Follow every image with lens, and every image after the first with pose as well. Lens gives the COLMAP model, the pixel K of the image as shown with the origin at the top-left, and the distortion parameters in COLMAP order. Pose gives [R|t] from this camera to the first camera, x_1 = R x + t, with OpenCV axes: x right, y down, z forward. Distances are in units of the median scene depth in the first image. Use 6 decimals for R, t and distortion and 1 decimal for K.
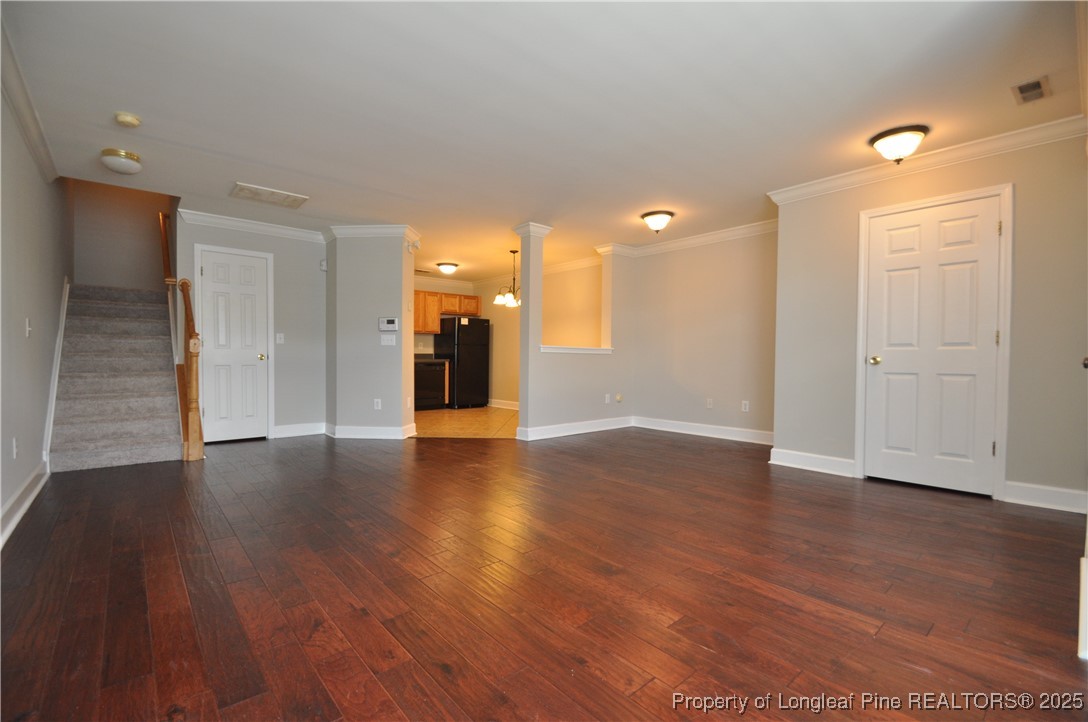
lens RADIAL K [[474.9, 0, 538.5], [0, 474.9, 368.4], [0, 0, 1]] dist [0.001960, -0.011843]
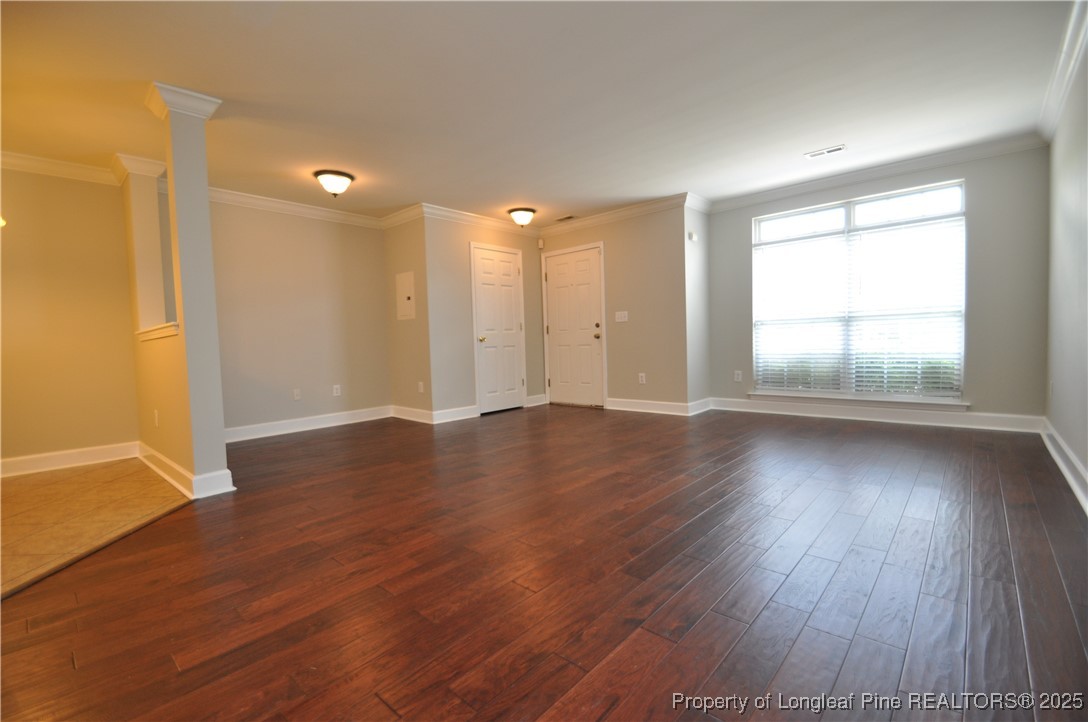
lens RADIAL K [[480.5, 0, 540.3], [0, 480.5, 363.8], [0, 0, 1]] dist [0.003366, -0.007772]
pose [[-0.121285, -0.049342, 0.991391, -0.618146], [0.054354, 0.996935, 0.056267, -0.010759], [-0.991128, 0.060710, -0.118231, 0.681469]]
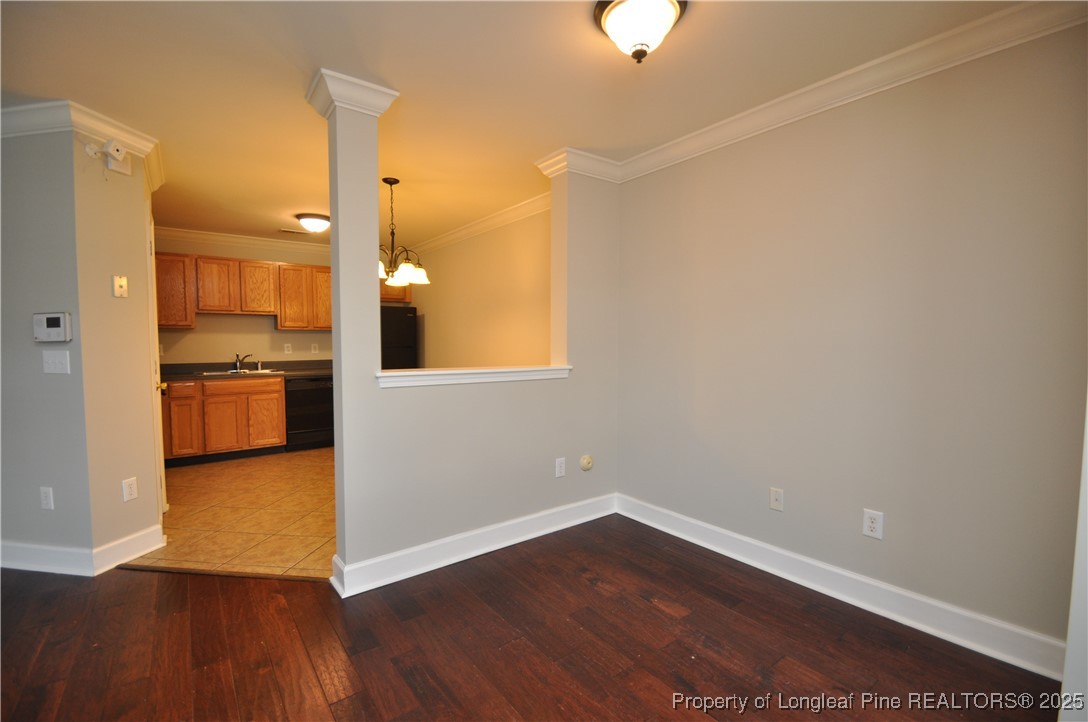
lens RADIAL K [[474.9, 0, 538.5], [0, 474.9, 368.4], [0, 0, 1]] dist [0.001960, -0.011843]
pose [[0.997727, -0.005812, -0.067131, 0.180280], [0.008202, 0.999340, 0.035386, -0.066141], [0.066881, -0.035856, 0.997117, 0.581774]]
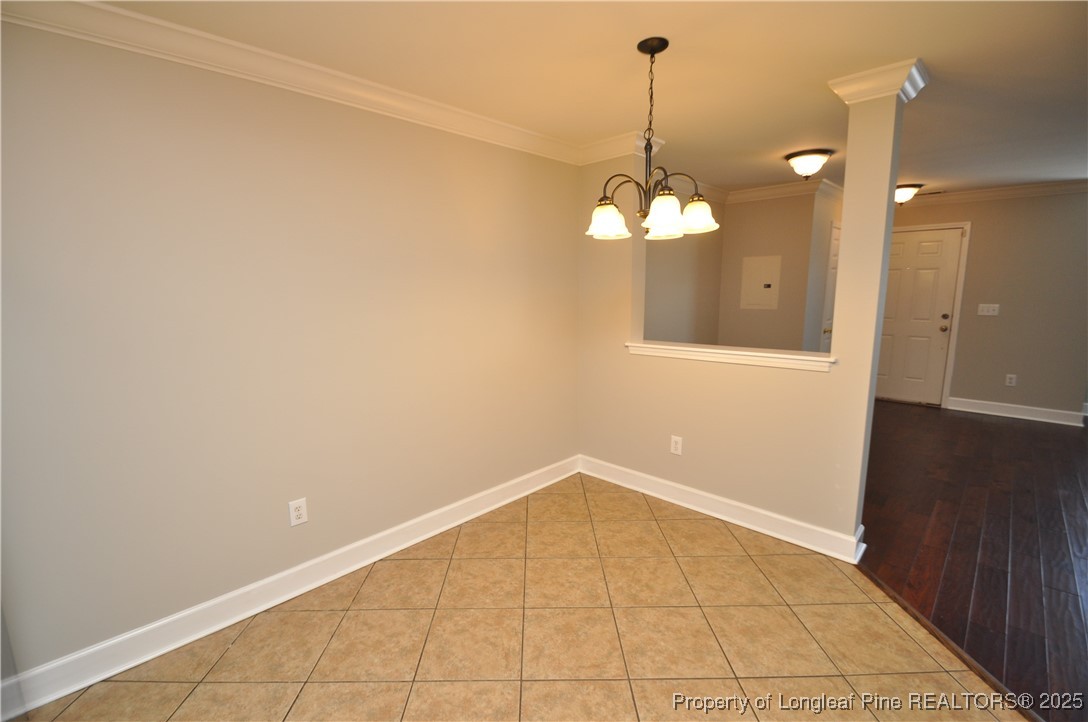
lens RADIAL K [[474.9, 0, 538.5], [0, 474.9, 368.4], [0, 0, 1]] dist [0.001960, -0.011843]
pose [[-0.076433, -0.176688, 0.981295, -0.442843], [0.034039, 0.983138, 0.179672, -0.131096], [-0.996494, 0.047135, -0.069129, 1.341251]]
